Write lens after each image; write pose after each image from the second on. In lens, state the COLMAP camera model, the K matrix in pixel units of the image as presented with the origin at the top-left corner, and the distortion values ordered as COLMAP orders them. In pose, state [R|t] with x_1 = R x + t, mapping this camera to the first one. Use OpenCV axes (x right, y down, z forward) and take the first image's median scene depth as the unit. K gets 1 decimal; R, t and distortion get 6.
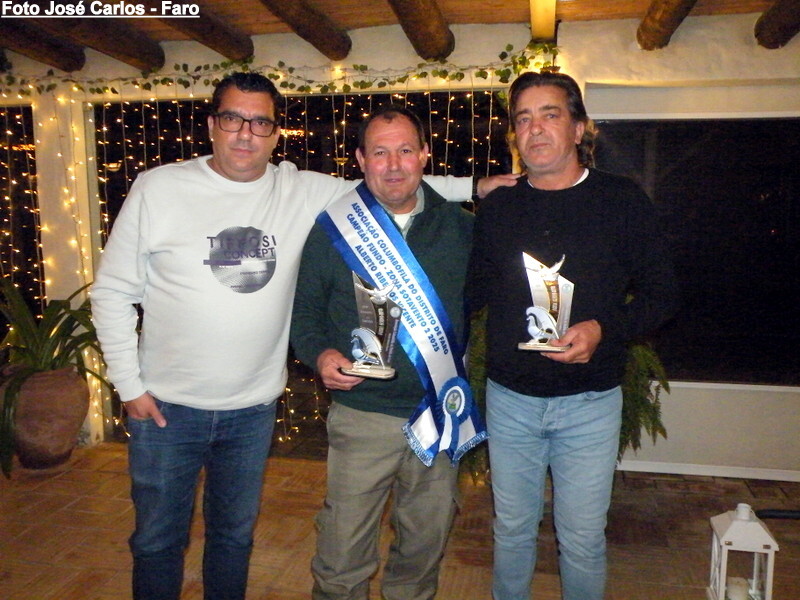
lens RADIAL K [[731.9, 0, 401.4], [0, 731.9, 312.5], [0, 0, 1]] dist [-0.051524, 0.000000]
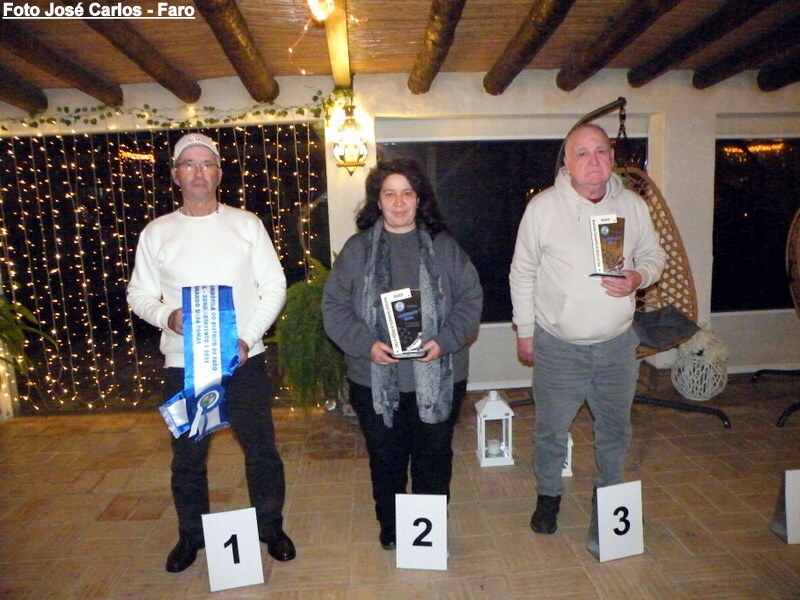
lens RADIAL K [[640.7, 0, 403.8], [0, 640.7, 313.0], [0, 0, 1]] dist [-0.157898, 0.124796]
pose [[0.965088, -0.078740, 0.249812, -0.027006], [0.075253, 0.996888, 0.023496, 0.036780], [-0.250884, -0.003876, 0.968009, -0.193701]]
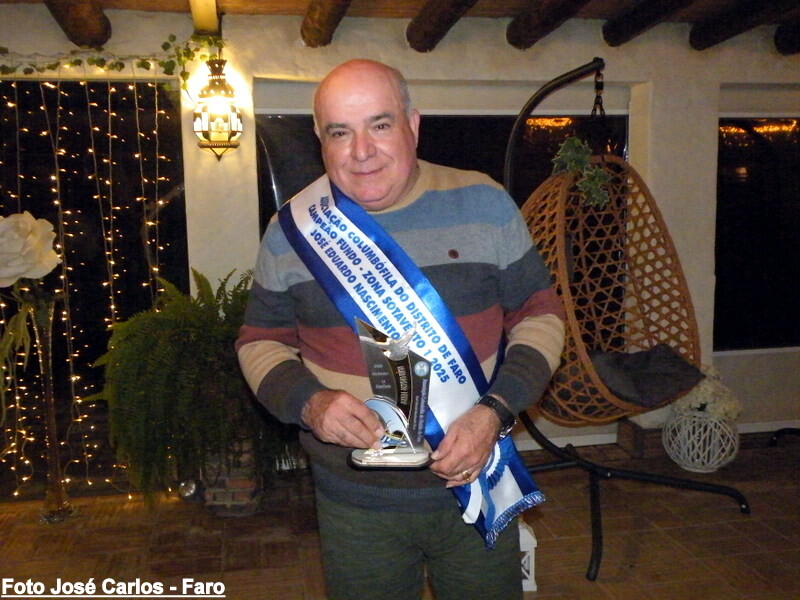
lens RADIAL K [[847.6, 0, 403.7], [0, 847.6, 309.3], [0, 0, 1]] dist [0.009098, 0.000000]
pose [[0.924489, -0.067185, 0.375242, -0.012594], [0.075870, 0.997082, -0.008399, 0.023976], [-0.373583, 0.036234, 0.926889, -0.135314]]
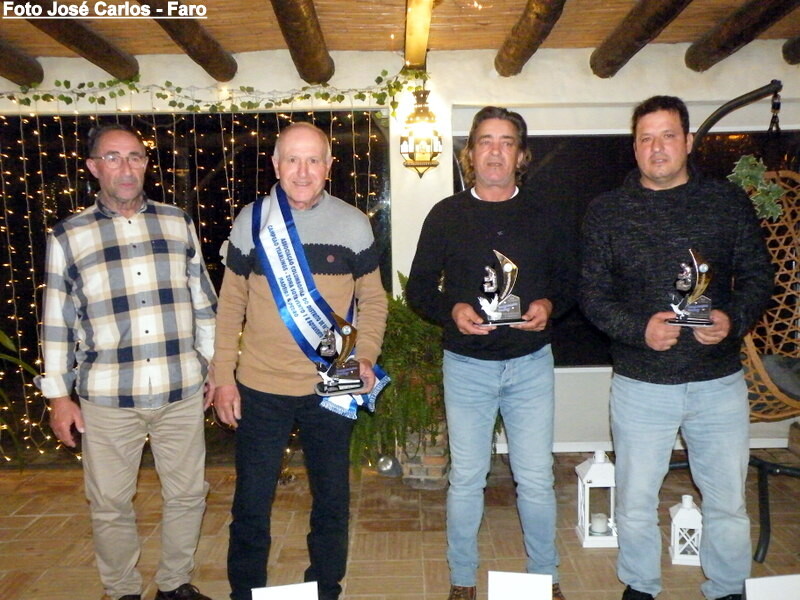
lens RADIAL K [[847.6, 0, 404.6], [0, 847.6, 309.3], [0, 0, 1]] dist [0.009098, 0.000000]
pose [[0.979437, -0.041308, 0.197474, -0.089315], [0.048474, 0.998325, -0.031590, 0.037952], [-0.195838, 0.040513, 0.979799, -0.255640]]
